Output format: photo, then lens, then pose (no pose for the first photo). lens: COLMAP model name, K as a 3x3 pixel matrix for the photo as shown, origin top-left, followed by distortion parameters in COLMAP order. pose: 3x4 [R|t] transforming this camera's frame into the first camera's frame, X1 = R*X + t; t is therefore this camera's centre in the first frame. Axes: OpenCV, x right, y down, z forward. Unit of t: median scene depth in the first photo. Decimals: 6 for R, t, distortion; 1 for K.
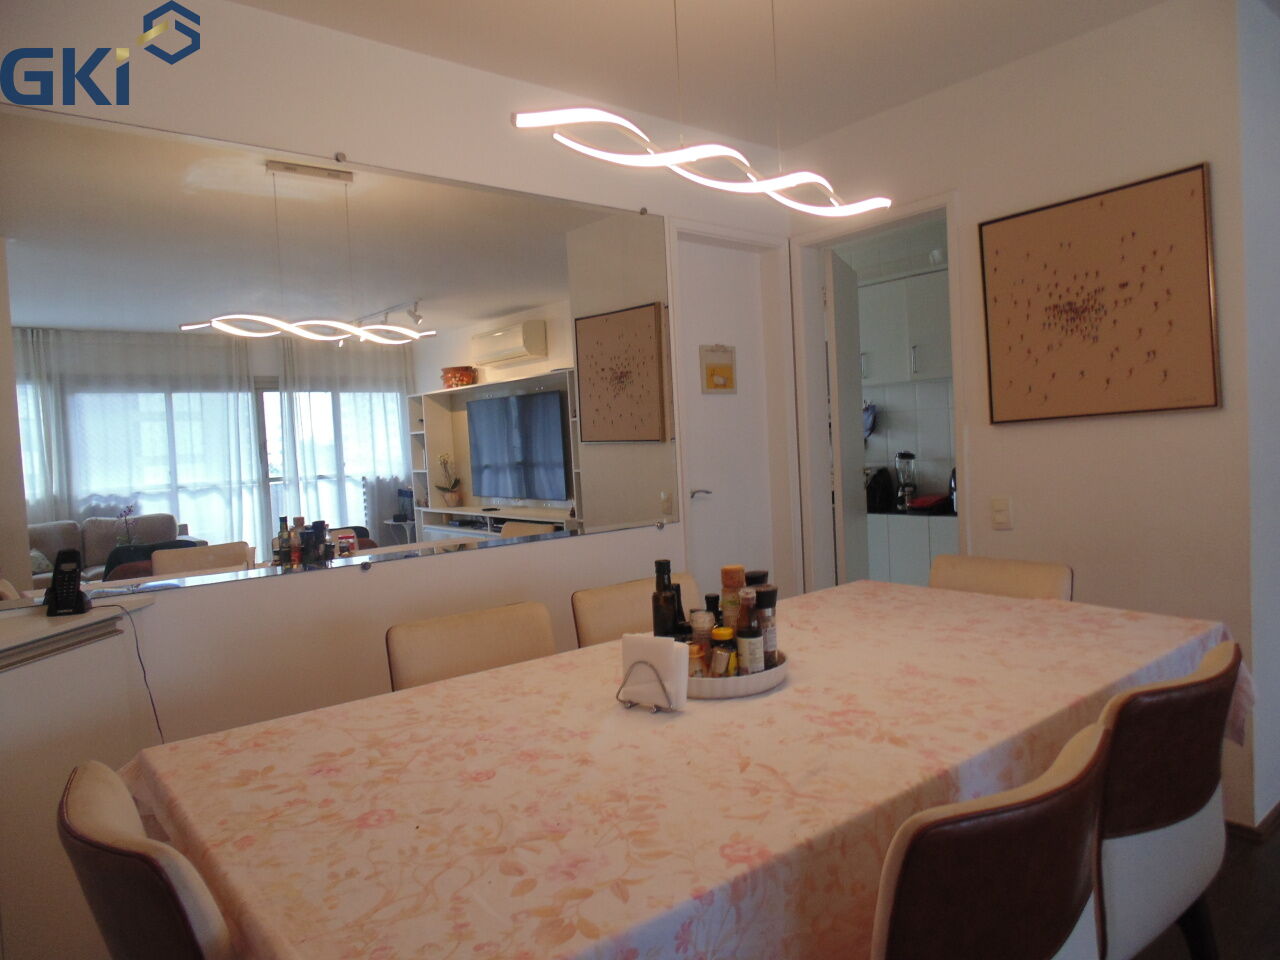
lens RADIAL K [[855.0, 0, 644.8], [0, 855.0, 473.1], [0, 0, 1]] dist [-0.020621, 0.007727]
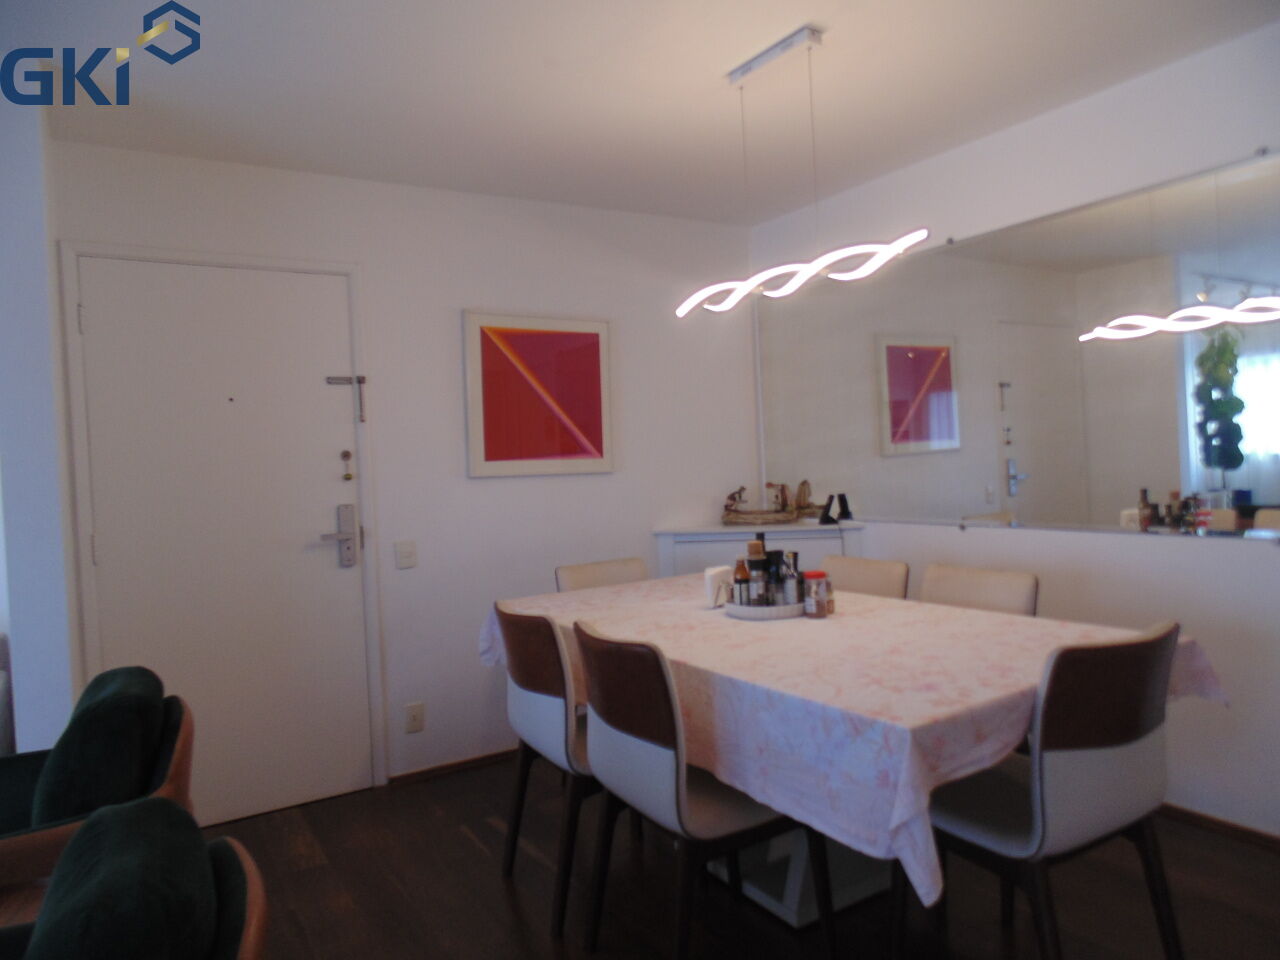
lens RADIAL K [[855.0, 0, 643.0], [0, 855.0, 481.9], [0, 0, 1]] dist [-0.020621, 0.007727]
pose [[-0.109862, 0.075524, -0.991073, 0.783689], [0.023063, 0.997034, 0.073422, -0.060865], [0.993679, -0.014790, -0.111278, 0.450938]]
